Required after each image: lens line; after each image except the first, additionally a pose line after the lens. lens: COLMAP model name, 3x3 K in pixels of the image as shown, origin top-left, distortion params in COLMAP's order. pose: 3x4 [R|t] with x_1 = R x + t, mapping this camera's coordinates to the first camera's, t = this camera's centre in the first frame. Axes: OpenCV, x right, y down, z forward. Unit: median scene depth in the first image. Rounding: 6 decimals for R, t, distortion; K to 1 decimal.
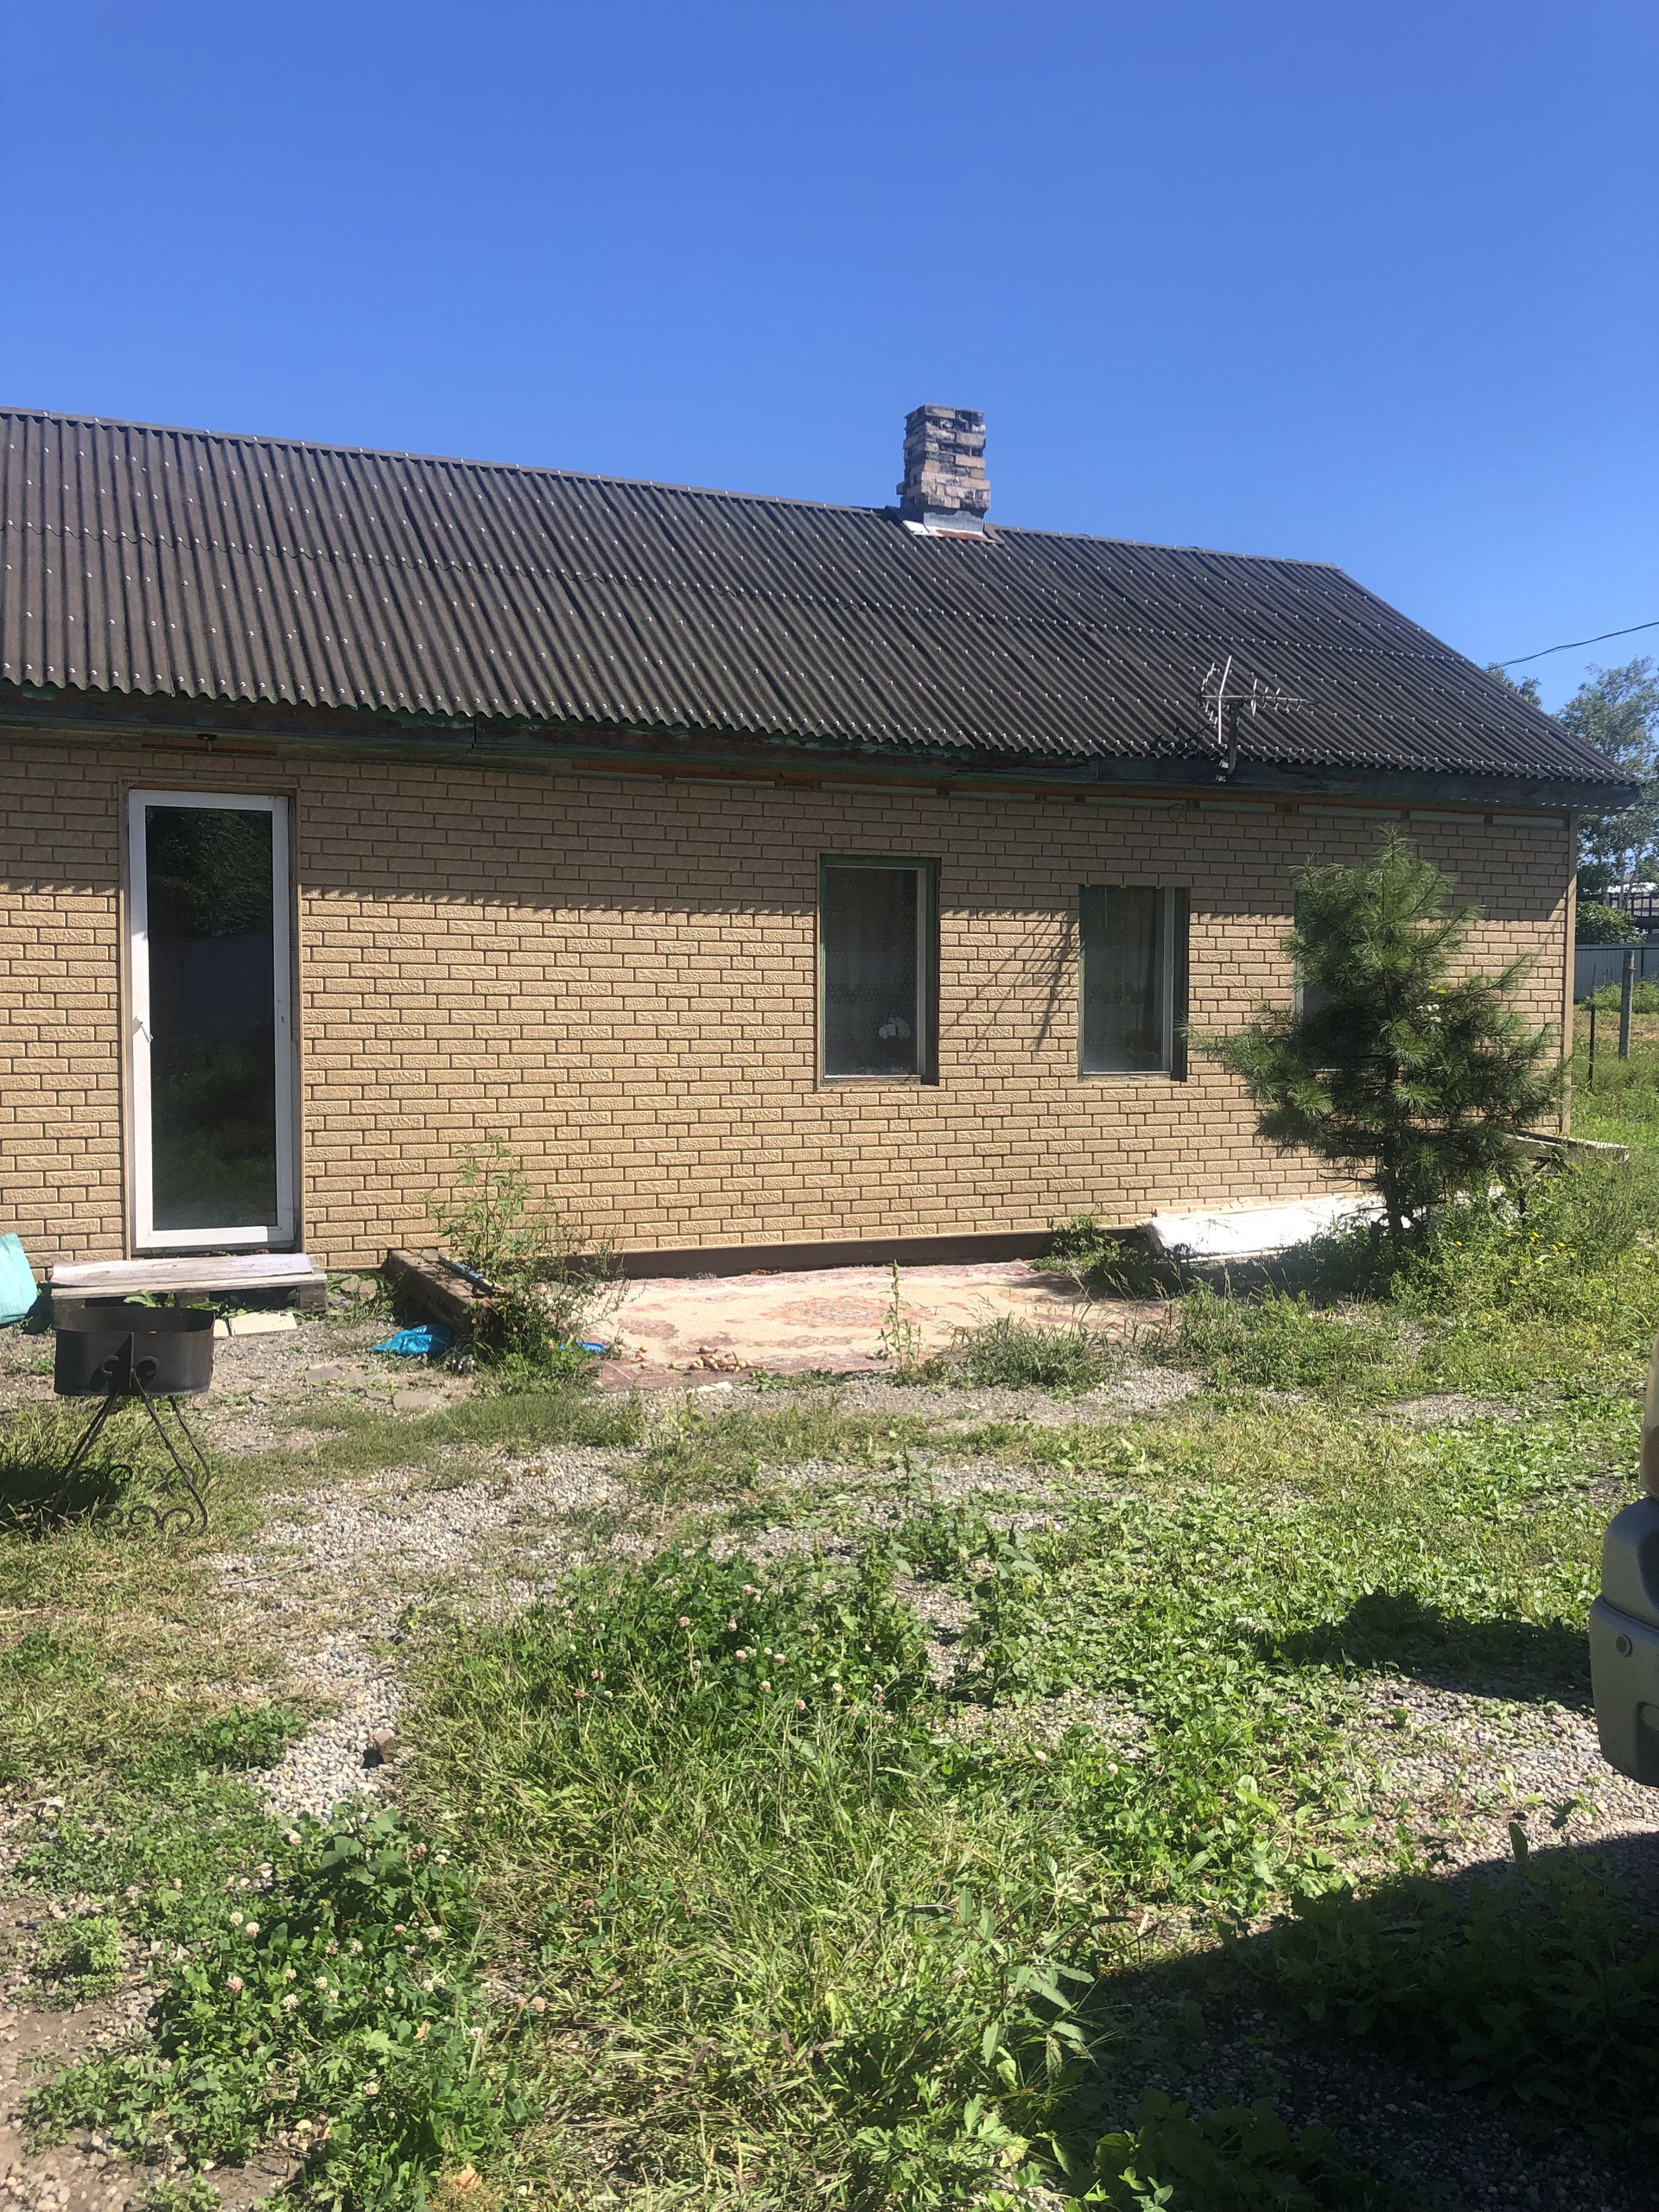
lens RADIAL K [[1795.7, 0, 828.9], [0, 1795.7, 1108.8], [0, 0, 1]] dist [0.017285, -0.000293]
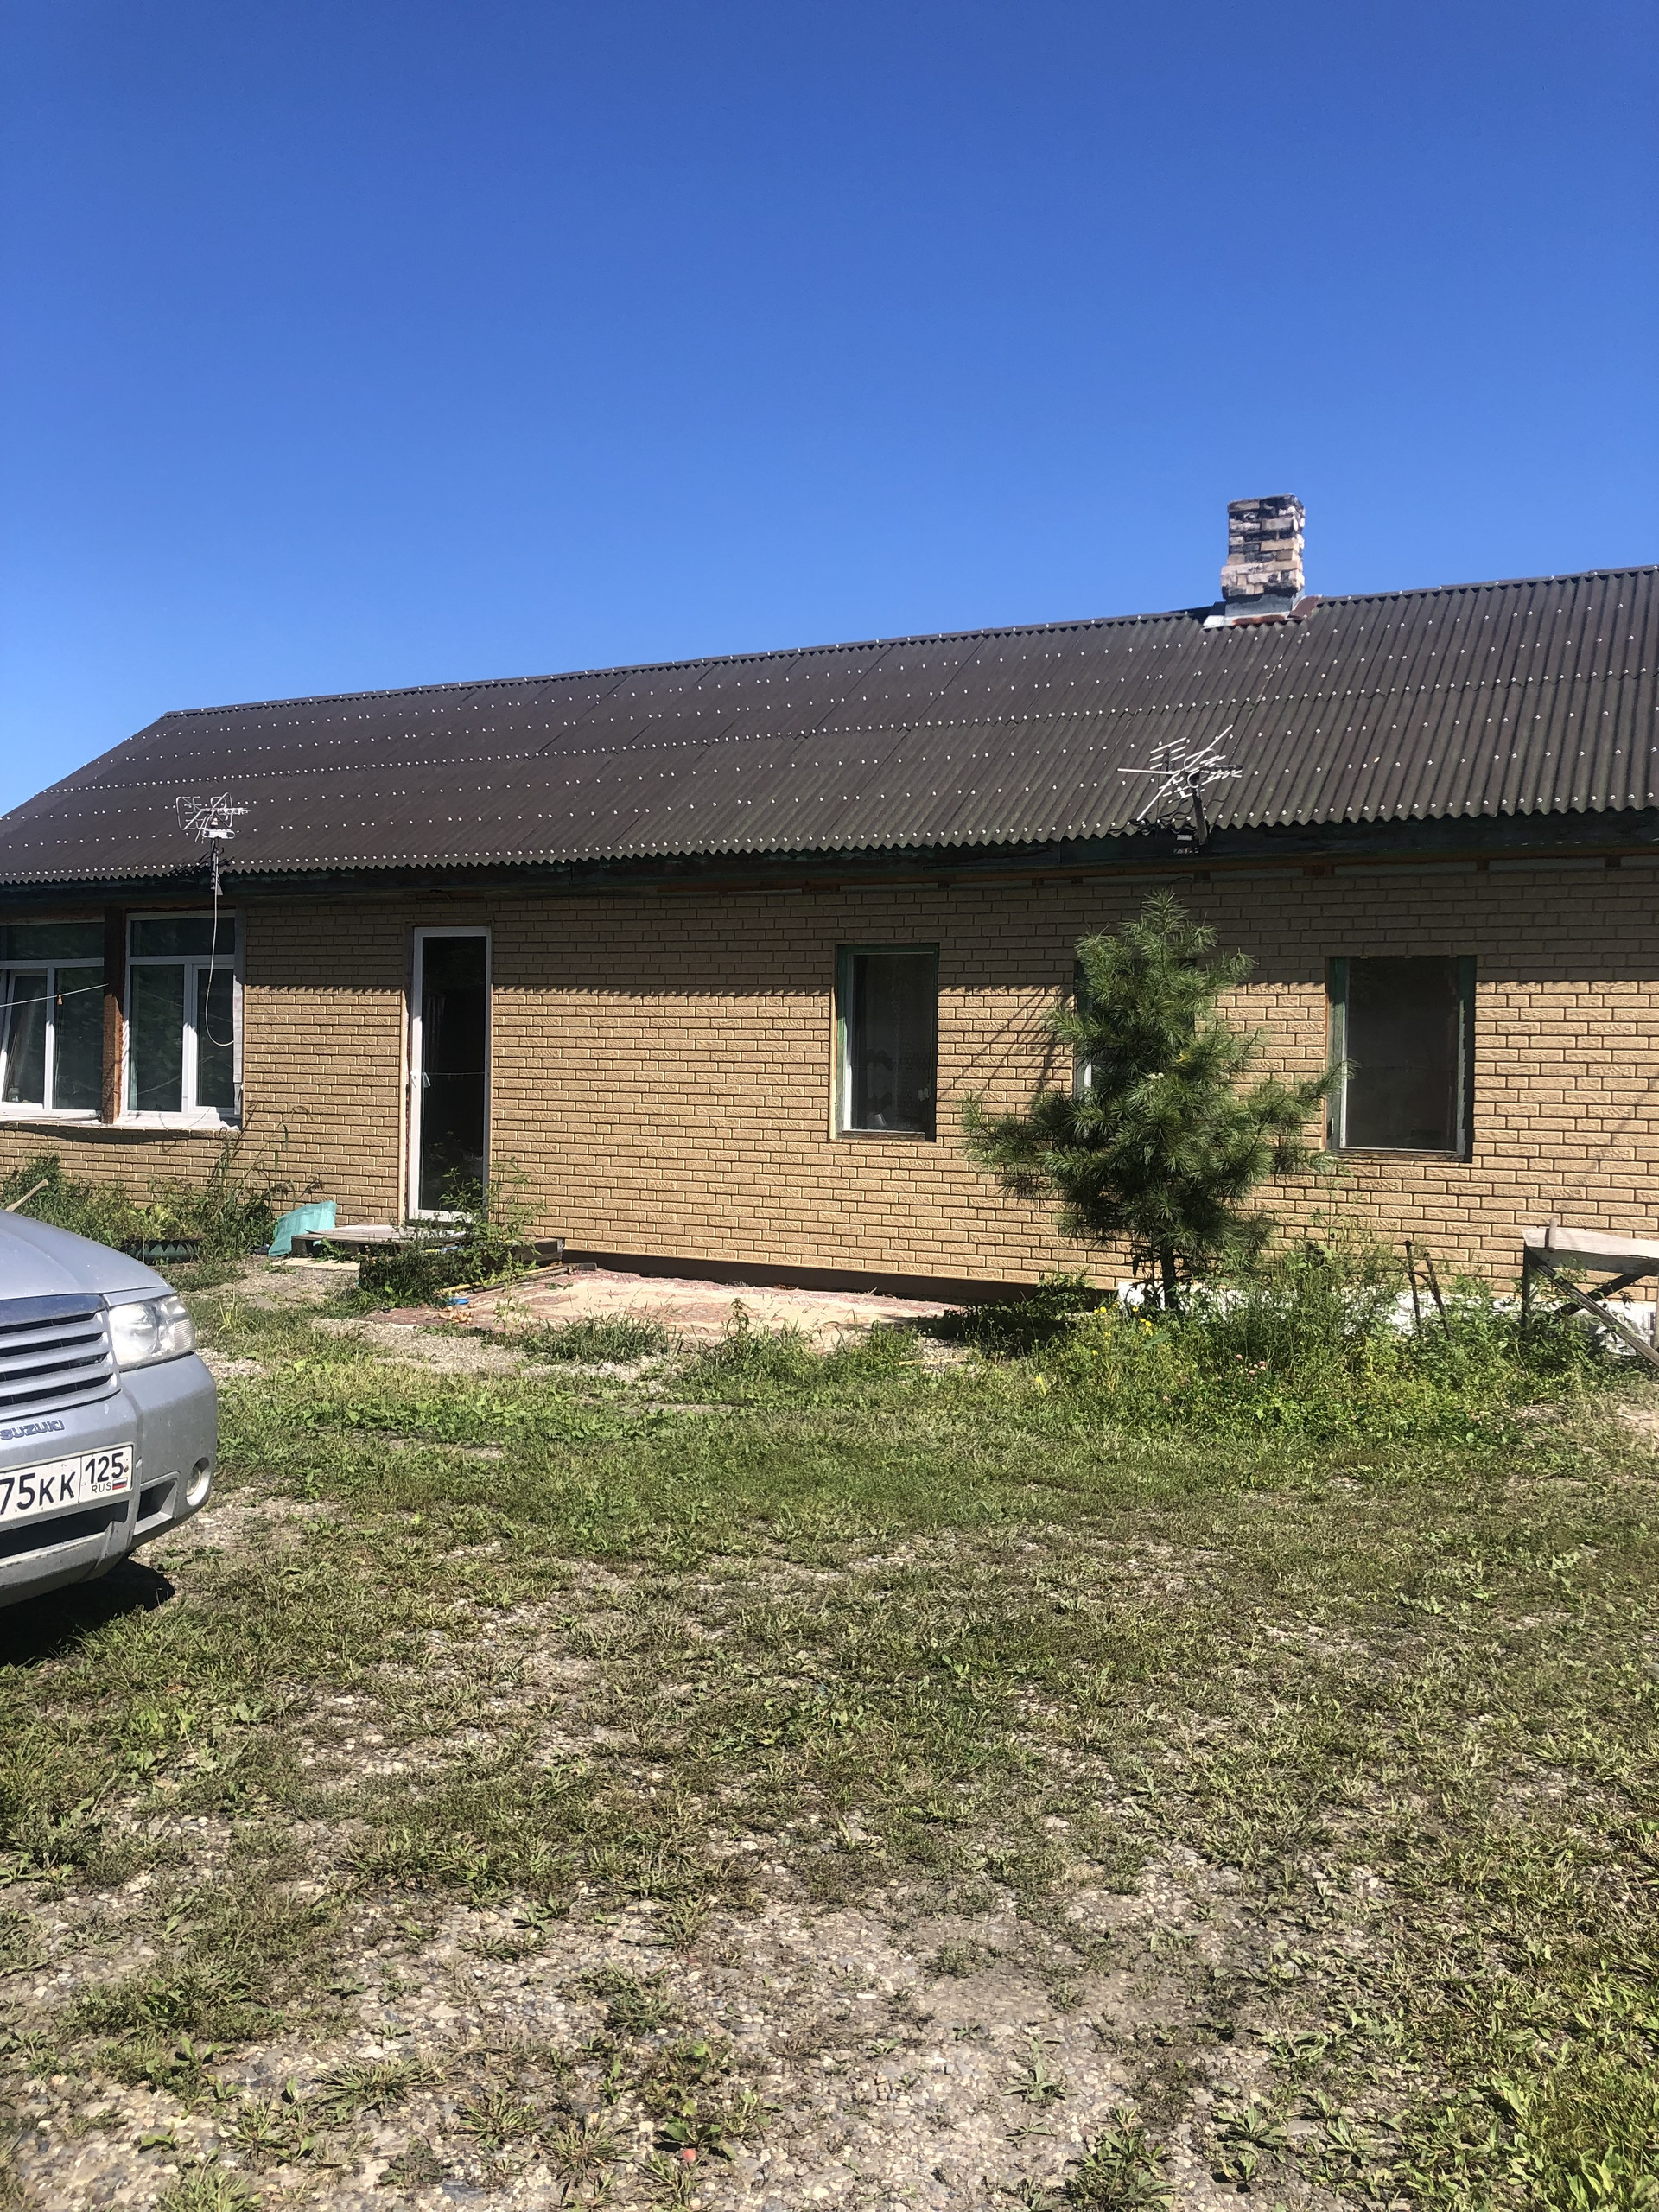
lens RADIAL K [[1795.7, 0, 828.8], [0, 1795.7, 1098.4], [0, 0, 1]] dist [0.017285, -0.000293]
pose [[0.663130, 0.019485, -0.748251, 0.865950], [-0.059470, 0.997872, -0.026719, -0.006250], [0.746138, 0.062217, 0.662878, 0.197323]]
